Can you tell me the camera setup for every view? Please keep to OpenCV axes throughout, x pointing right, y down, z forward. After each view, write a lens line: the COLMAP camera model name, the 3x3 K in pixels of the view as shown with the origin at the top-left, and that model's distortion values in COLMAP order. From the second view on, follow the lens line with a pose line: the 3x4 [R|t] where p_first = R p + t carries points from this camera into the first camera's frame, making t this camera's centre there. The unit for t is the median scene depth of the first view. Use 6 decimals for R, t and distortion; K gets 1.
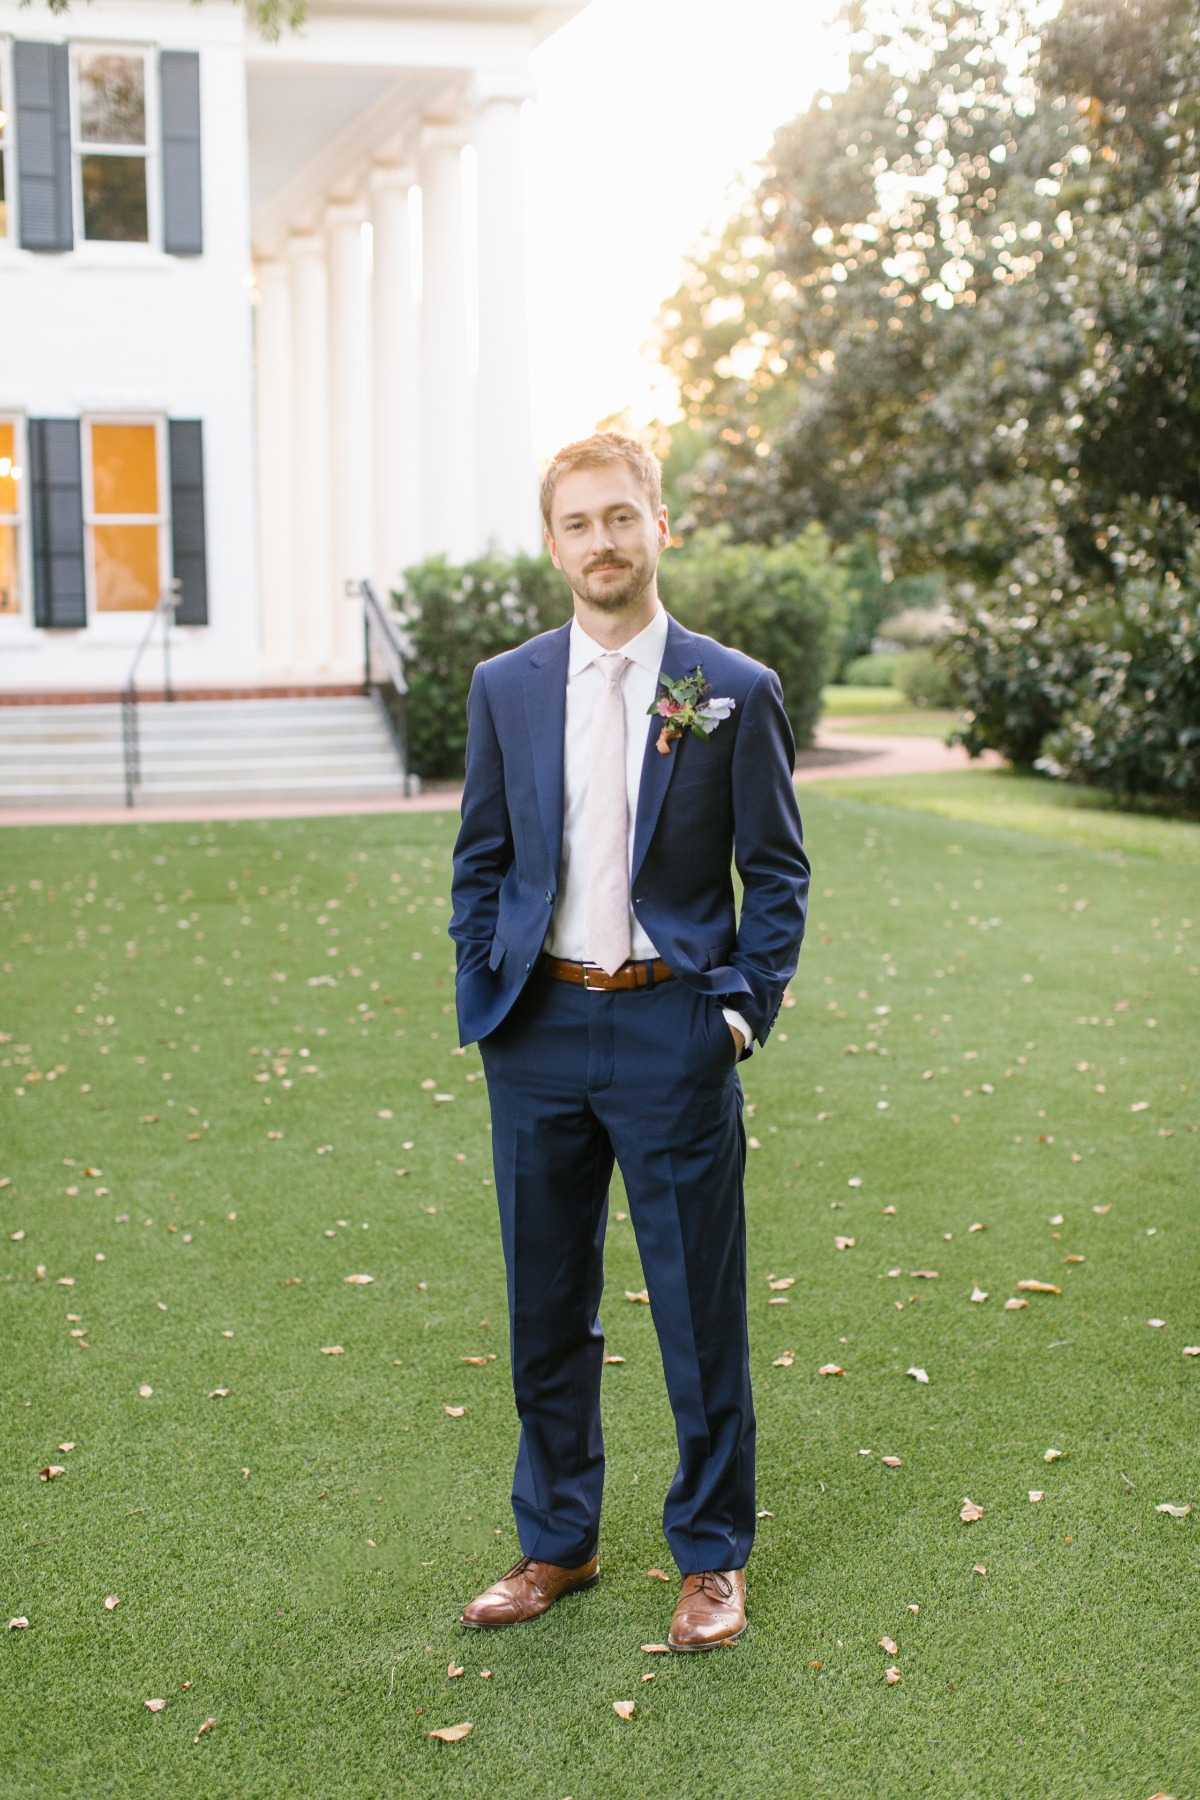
lens RADIAL K [[2553.8, 0, 625.1], [0, 2553.8, 909.7], [0, 0, 1]] dist [0.010495, 0.123234]
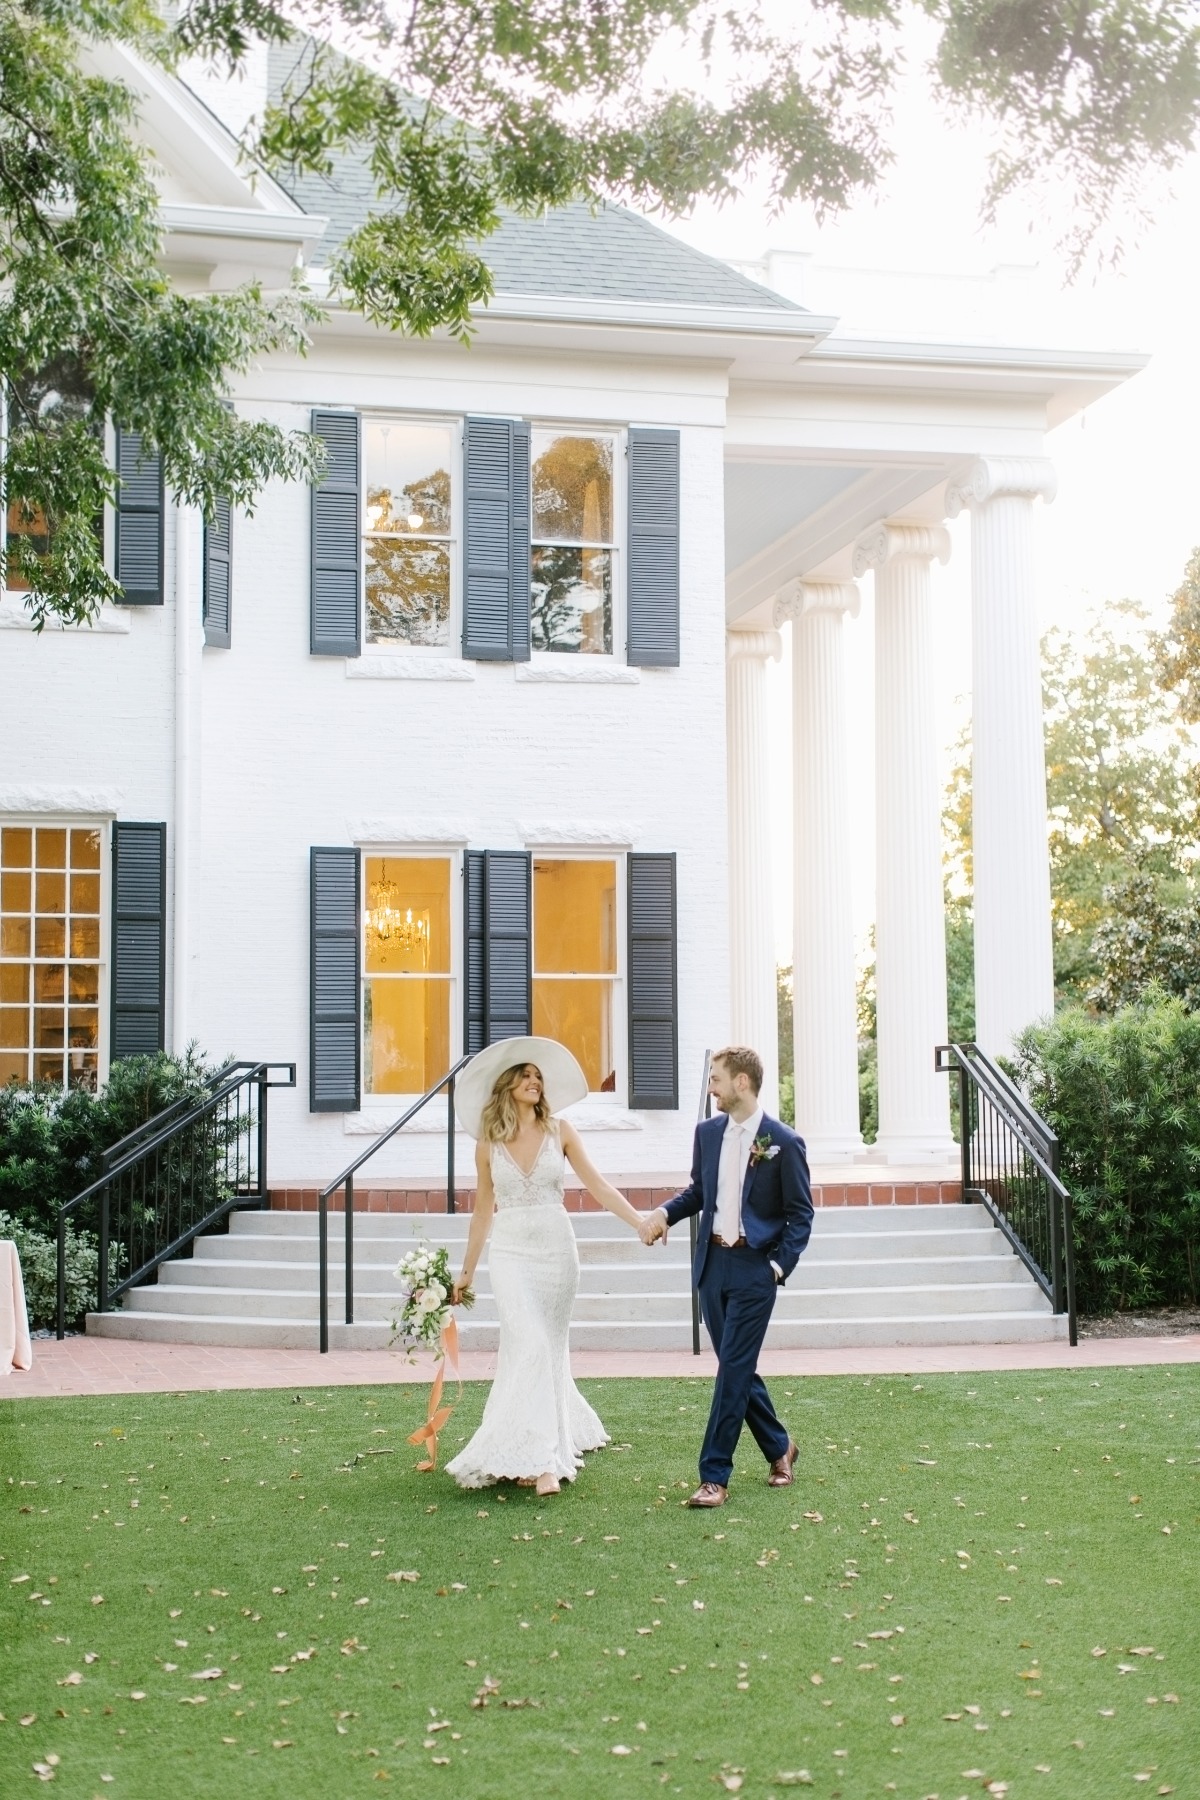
lens RADIAL K [[2553.8, 0, 625.1], [0, 2553.8, 909.7], [0, 0, 1]] dist [0.010495, 0.123234]
pose [[0.998170, 0.001683, -0.060439, -0.142236], [-0.013087, 0.981930, -0.188793, -0.021555], [0.059029, 0.189238, 0.980155, 0.214365]]
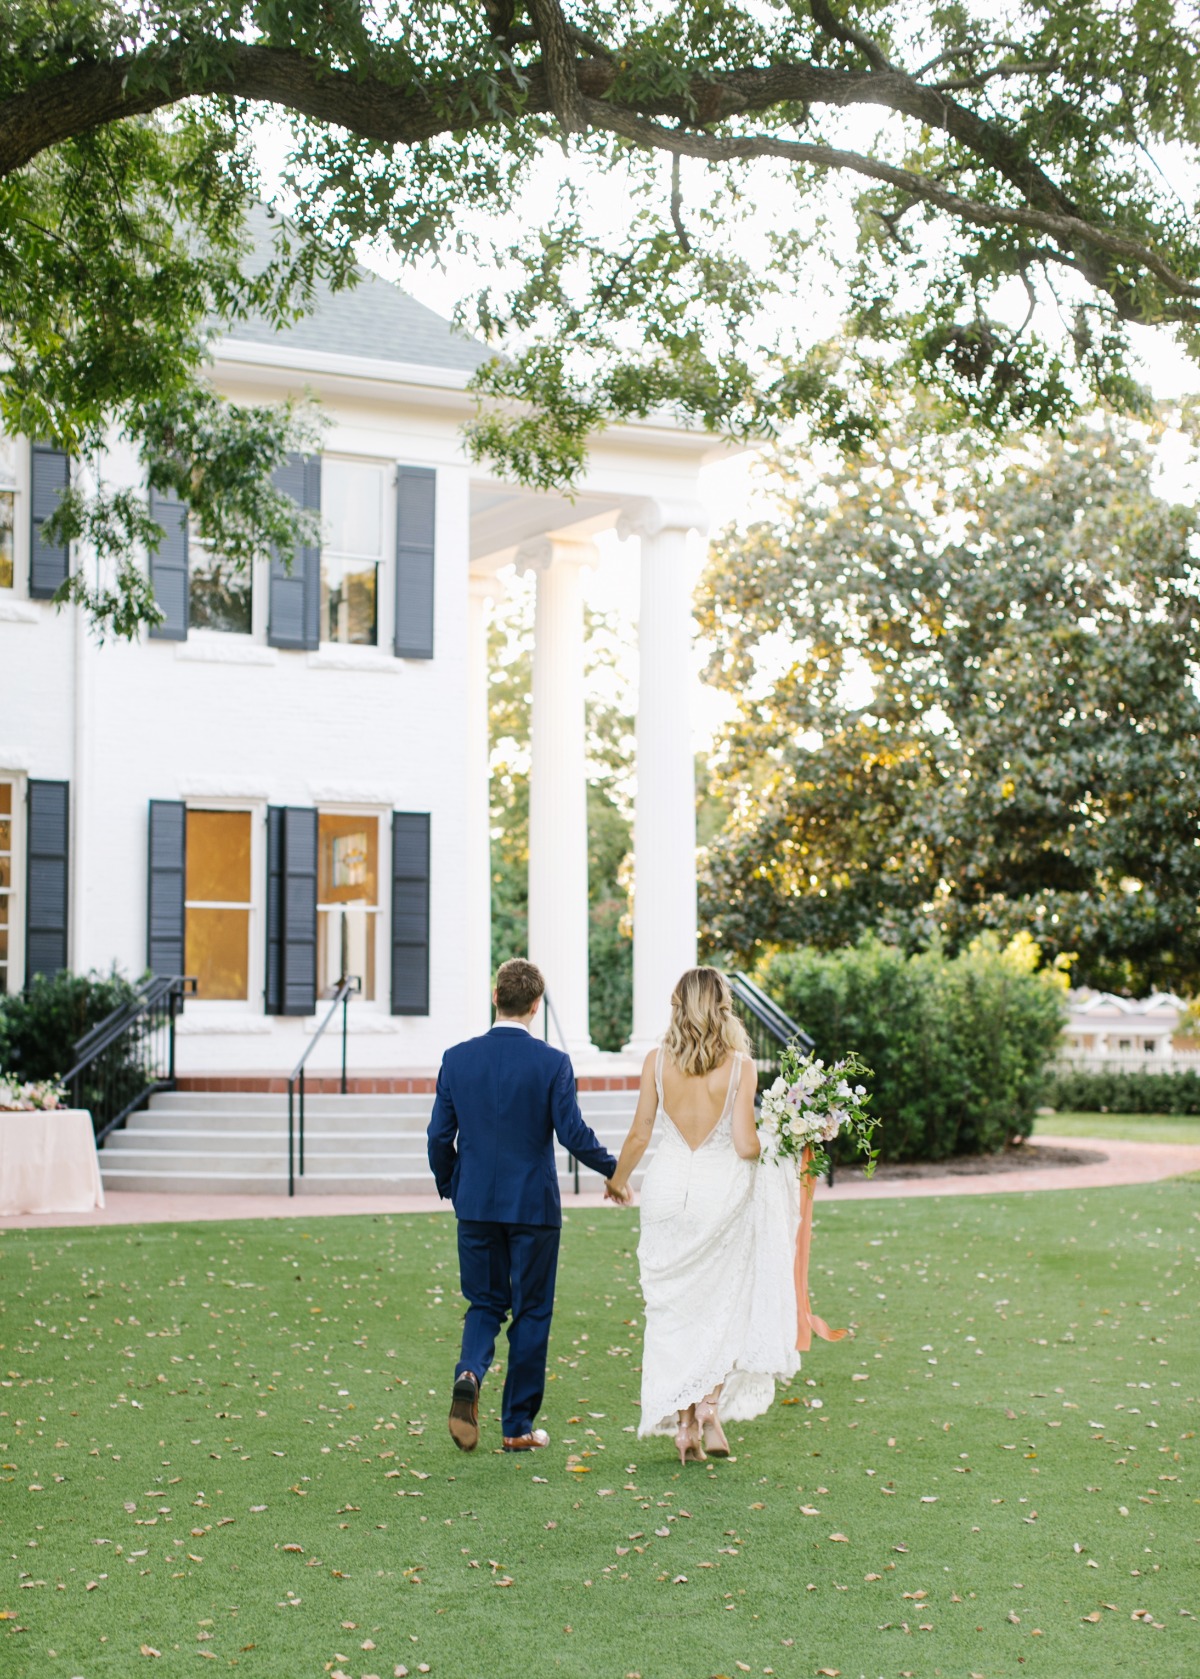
lens RADIAL K [[2602.4, 0, 598.8], [0, 2602.4, 961.4], [0, 0, 1]] dist [0.003819, -0.021503]
pose [[0.980992, 0.024530, 0.192492, -0.323560], [0.001339, 0.991099, -0.133123, 0.005679], [-0.194044, 0.130850, 0.972227, -0.020684]]
